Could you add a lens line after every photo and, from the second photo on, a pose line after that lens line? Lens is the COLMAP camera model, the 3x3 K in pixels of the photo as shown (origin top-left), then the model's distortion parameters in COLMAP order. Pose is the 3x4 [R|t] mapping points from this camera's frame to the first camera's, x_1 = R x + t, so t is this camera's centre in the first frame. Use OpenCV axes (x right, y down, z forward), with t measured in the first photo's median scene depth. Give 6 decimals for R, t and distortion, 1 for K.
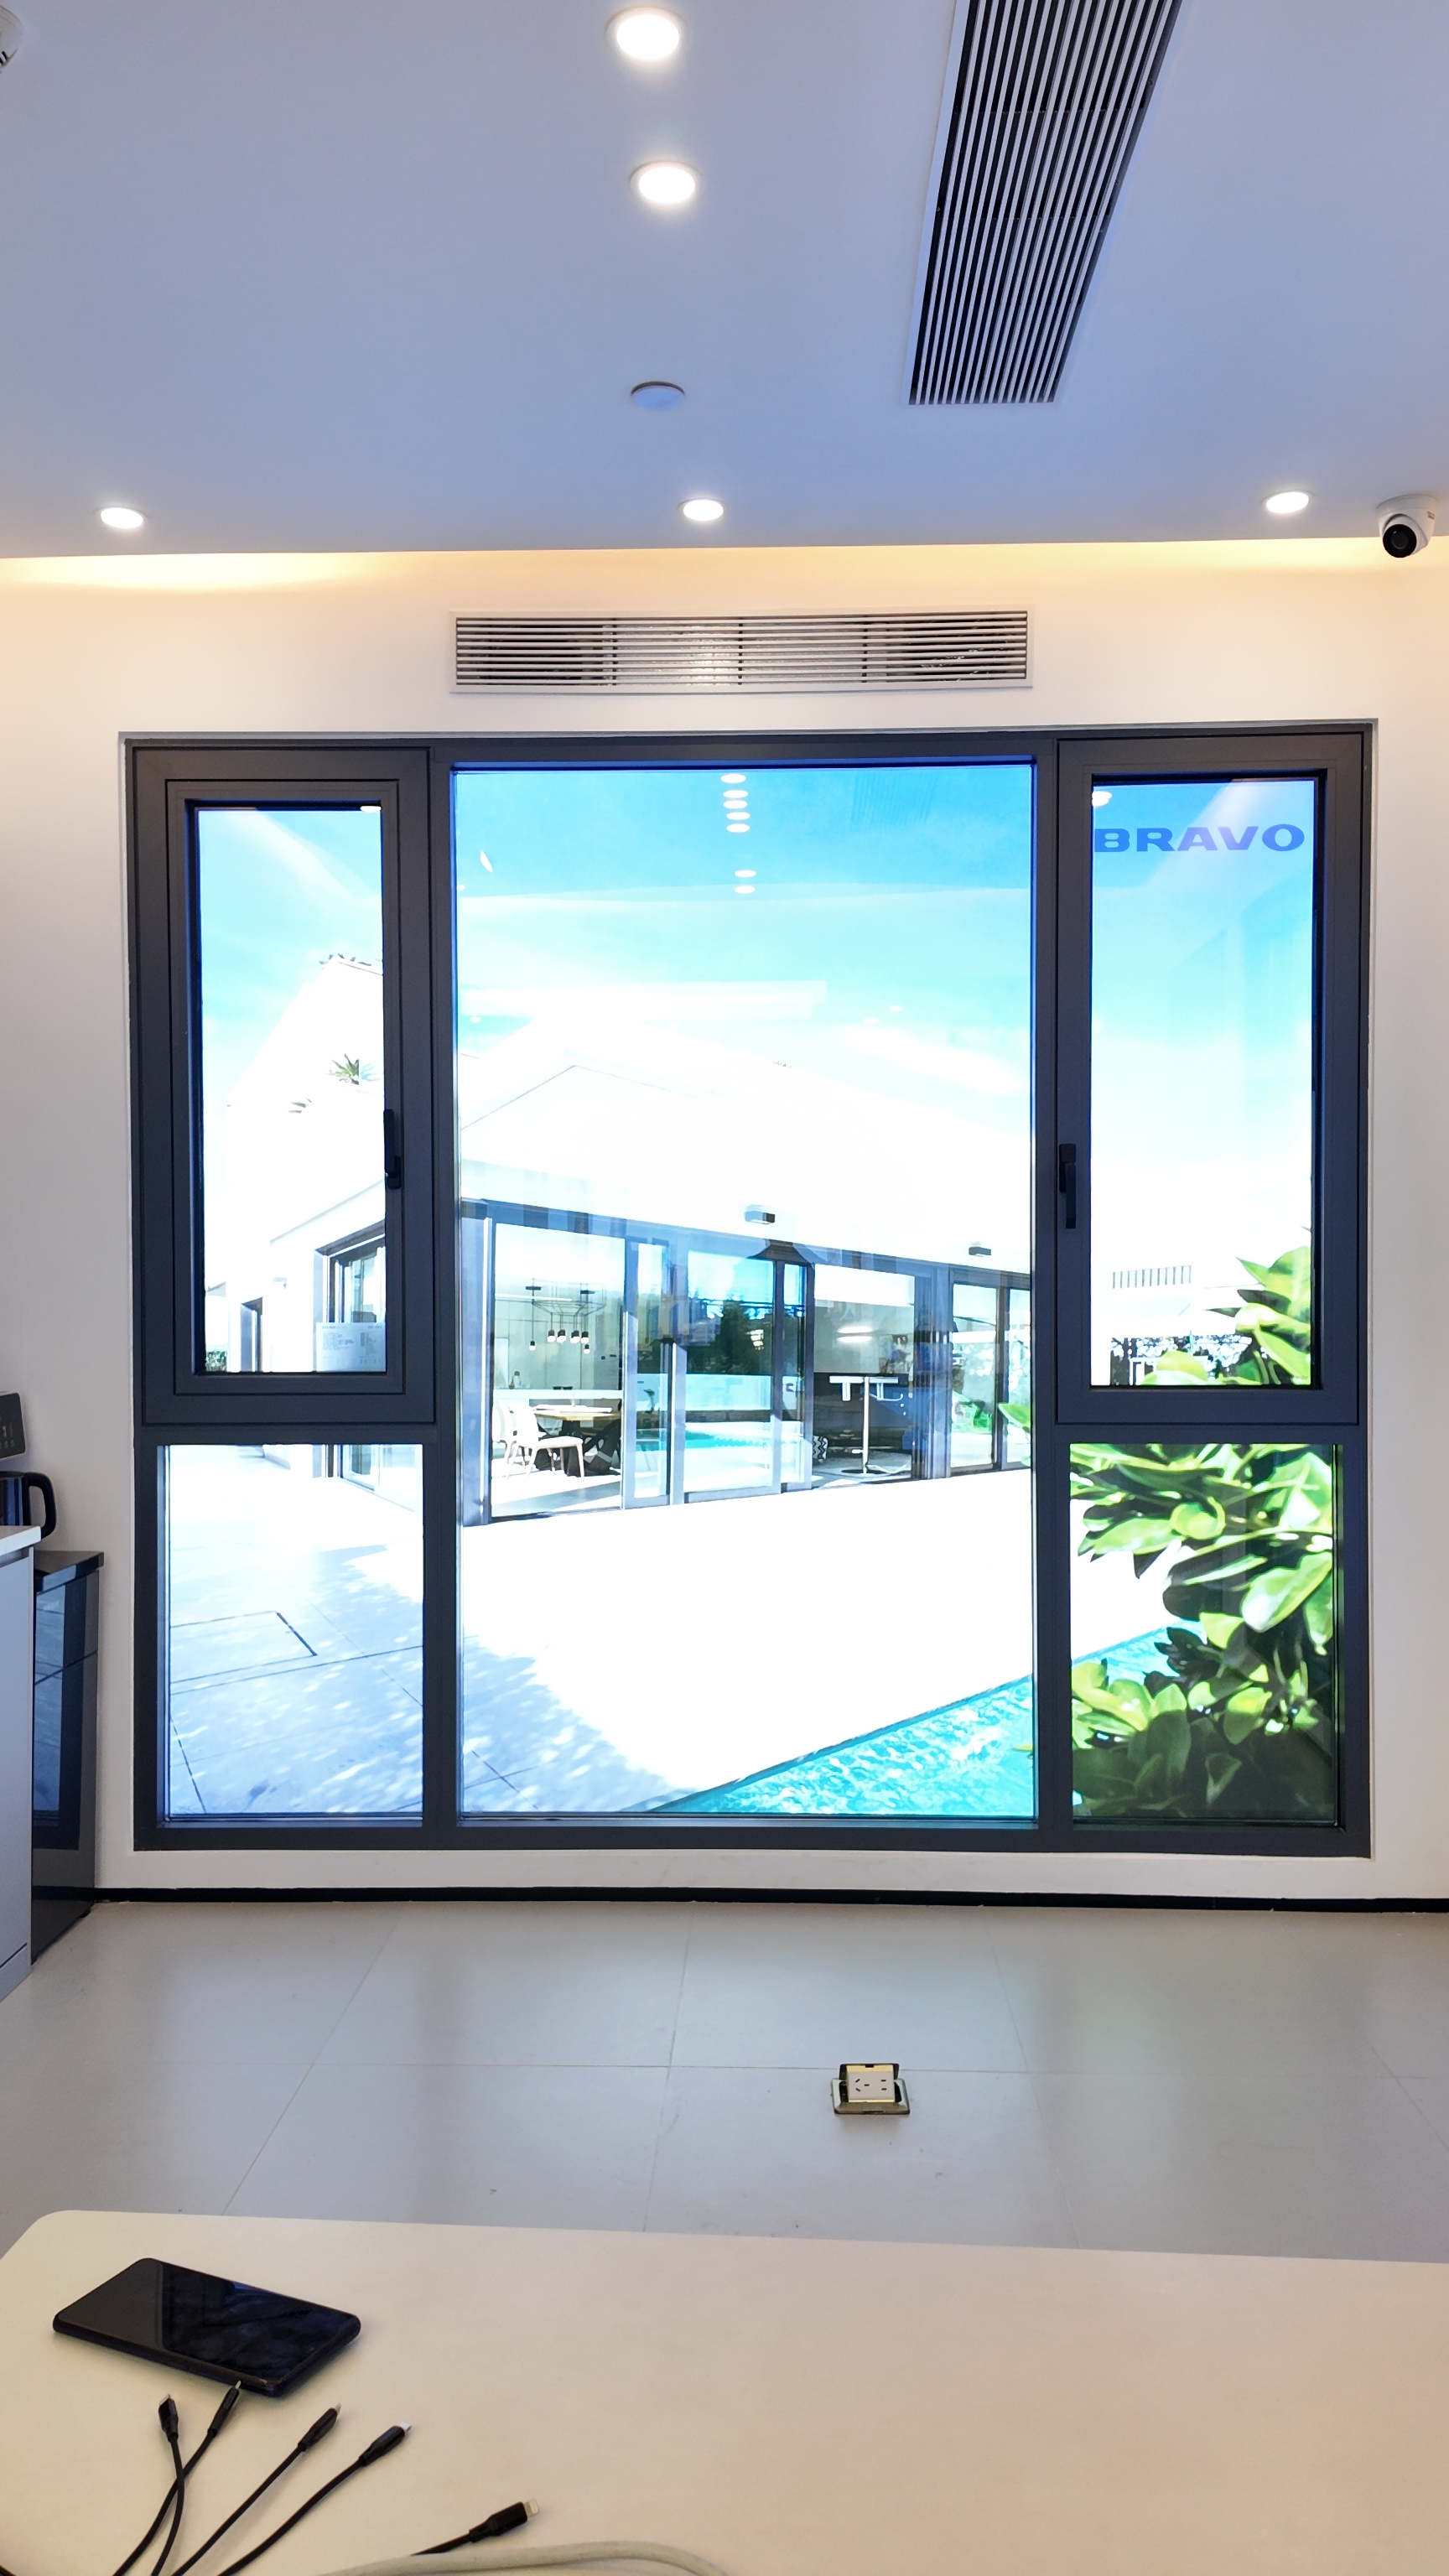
lens RADIAL K [[1886.7, 0, 724.5], [0, 1886.7, 1288.0], [0, 0, 1]] dist [0.050123, 0.000109]
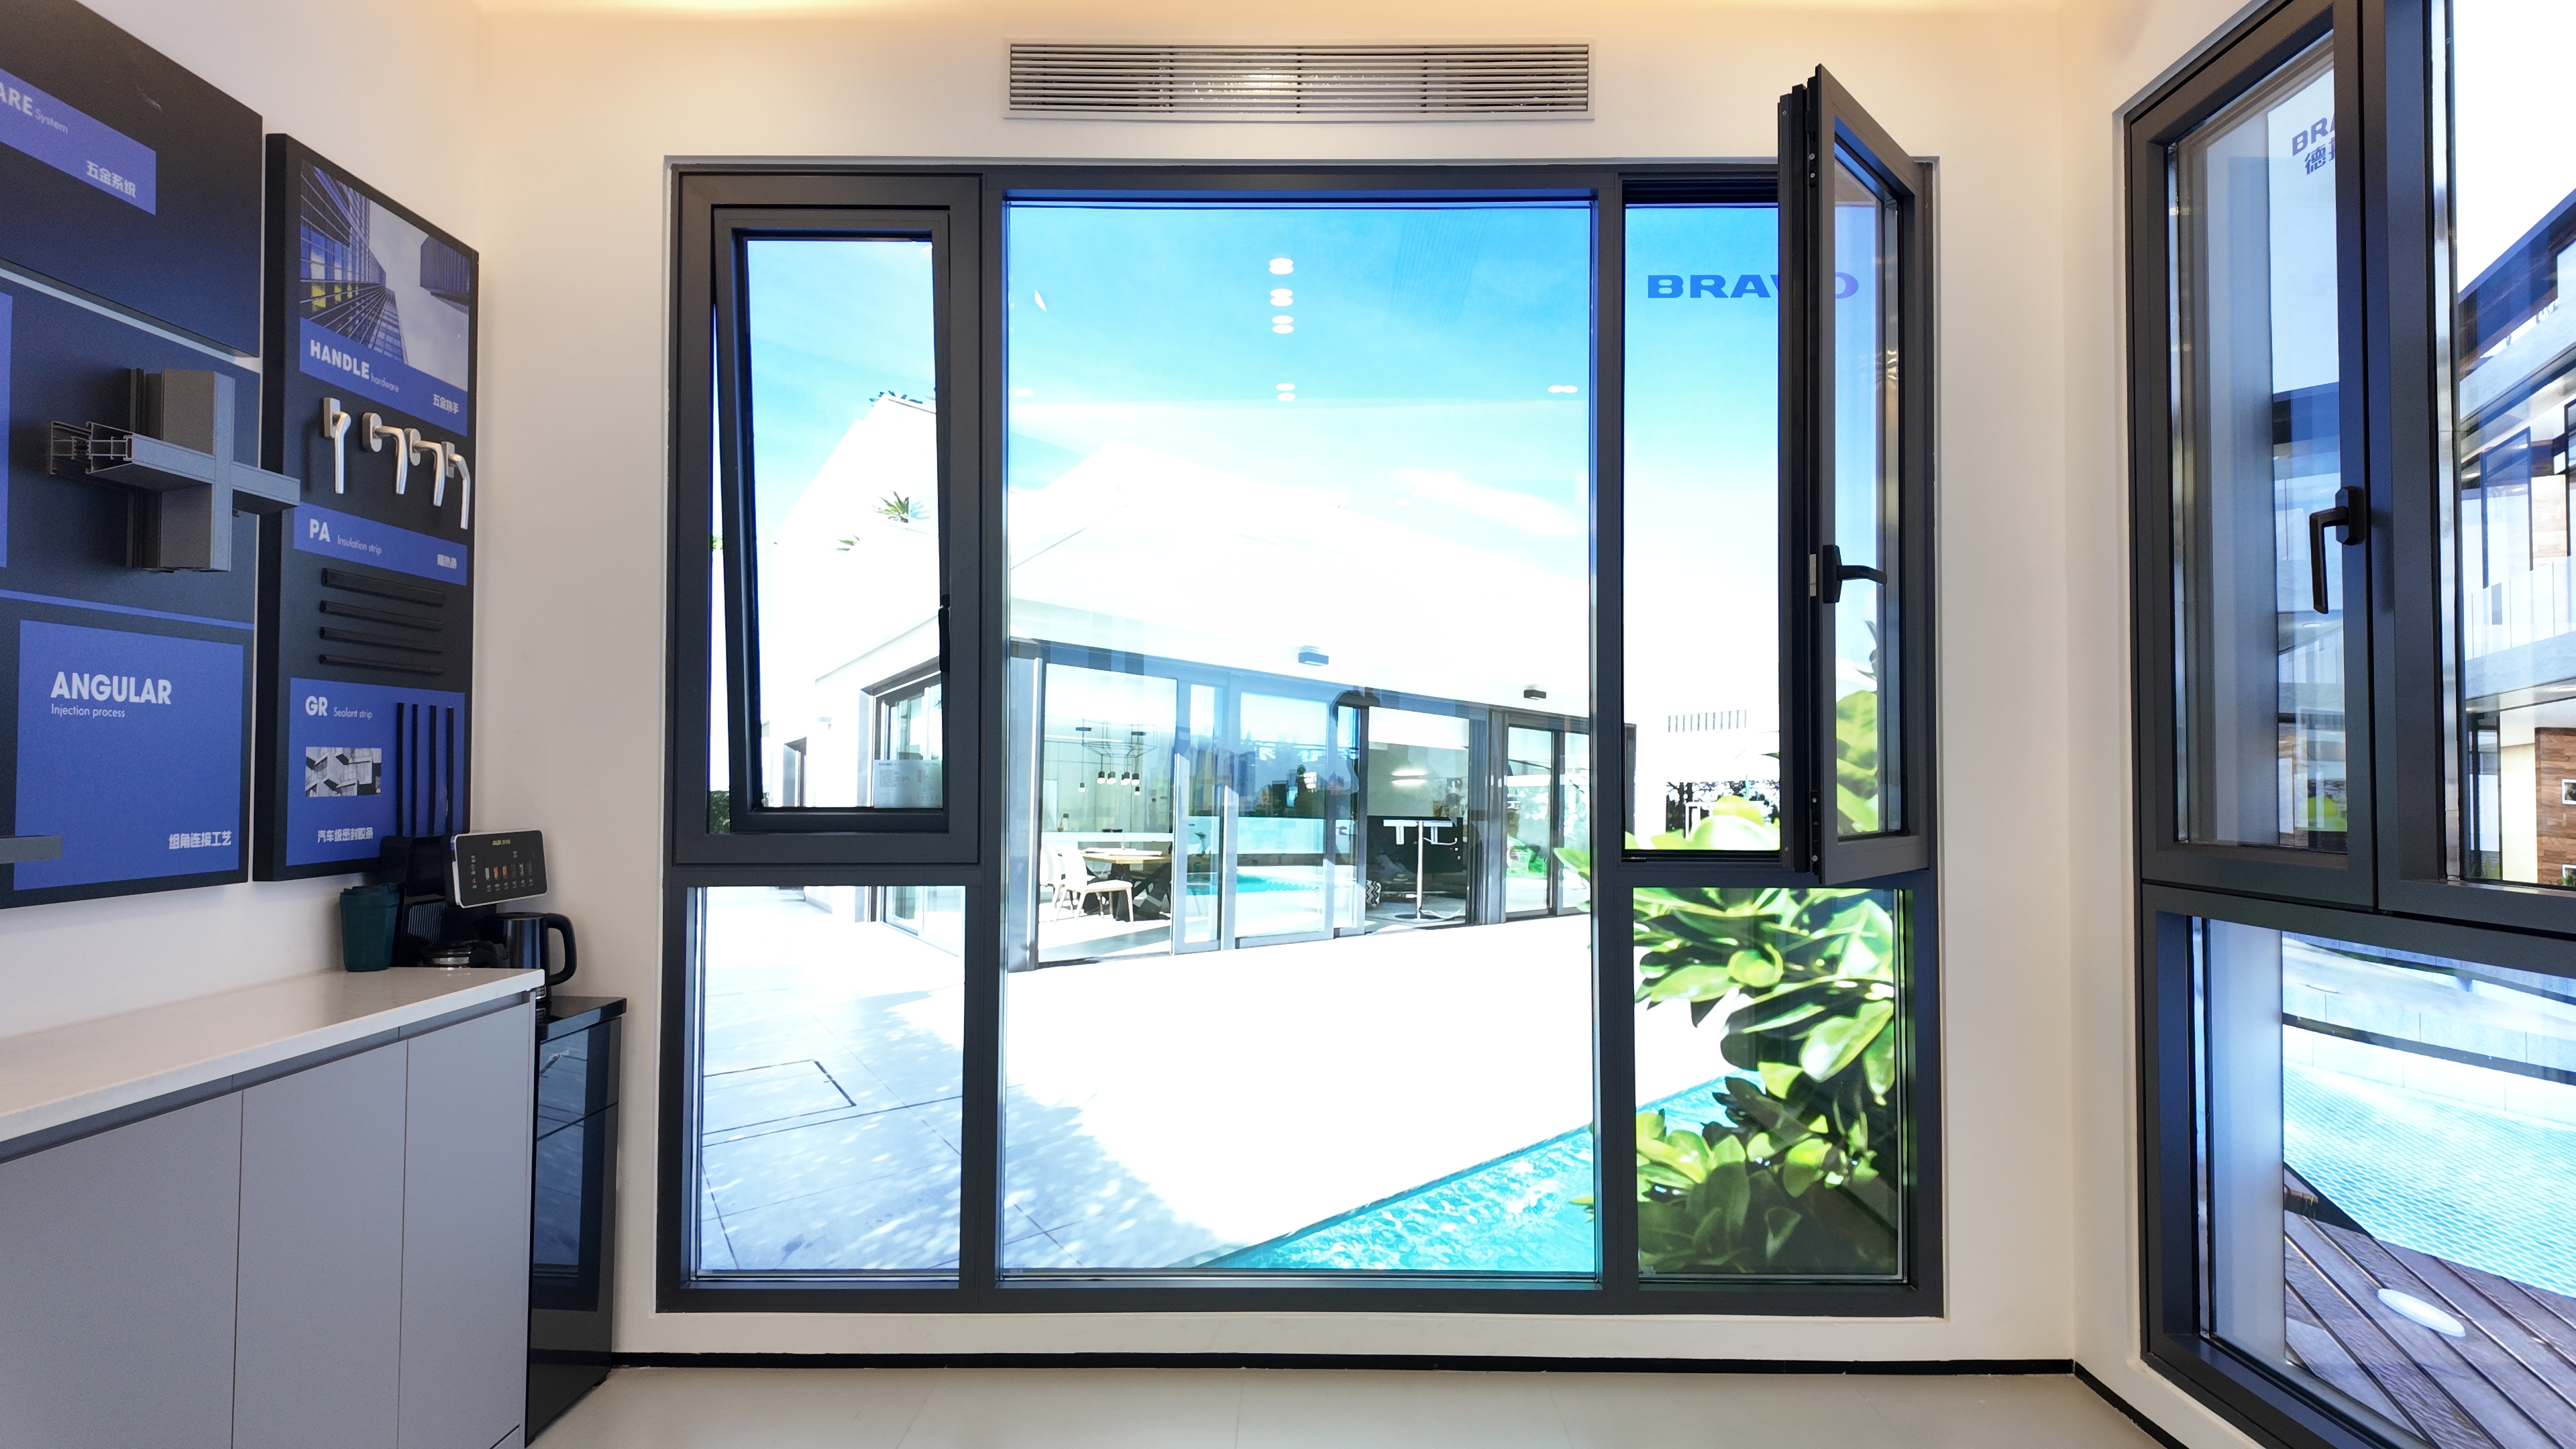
lens RADIAL K [[1557.4, 0, 1293.4], [0, 1557.4, 720.8], [0, 0, 1]] dist [0.056509, -0.061406]
pose [[0.999680, 0.006194, 0.024537, -0.011699], [-0.005169, 0.999121, -0.041604, 0.029267], [-0.024773, 0.041464, 0.998833, 0.184187]]
